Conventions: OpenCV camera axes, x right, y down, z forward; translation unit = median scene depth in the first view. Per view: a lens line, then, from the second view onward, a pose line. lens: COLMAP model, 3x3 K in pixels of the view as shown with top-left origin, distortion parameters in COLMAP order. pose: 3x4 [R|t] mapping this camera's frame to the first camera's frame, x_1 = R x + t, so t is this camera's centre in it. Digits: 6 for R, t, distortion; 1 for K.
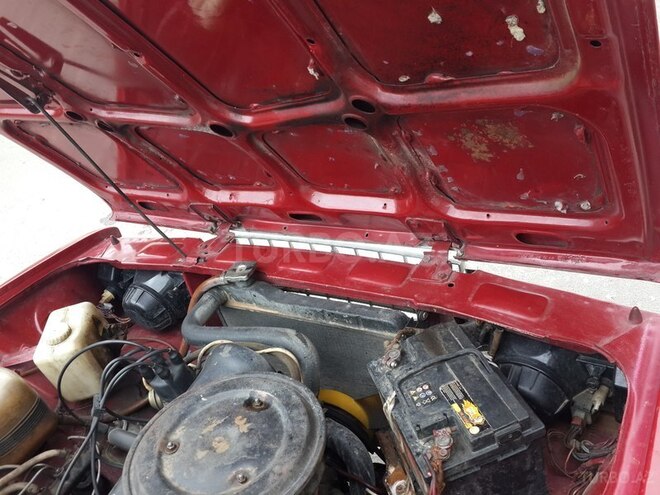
lens RADIAL K [[628.5, 0, 332.5], [0, 628.5, 249.1], [0, 0, 1]] dist [0.152556, -0.367159]
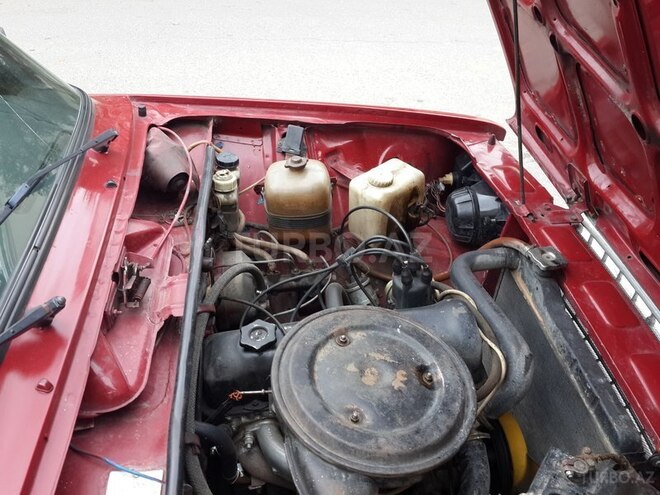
lens RADIAL K [[628.5, 0, 332.5], [0, 628.5, 249.1], [0, 0, 1]] dist [0.152556, -0.367159]
pose [[0.585000, 0.700181, -0.409295, 0.039593], [-0.620184, 0.711402, 0.330573, -0.089735], [0.522634, 0.060453, 0.850411, 0.077650]]
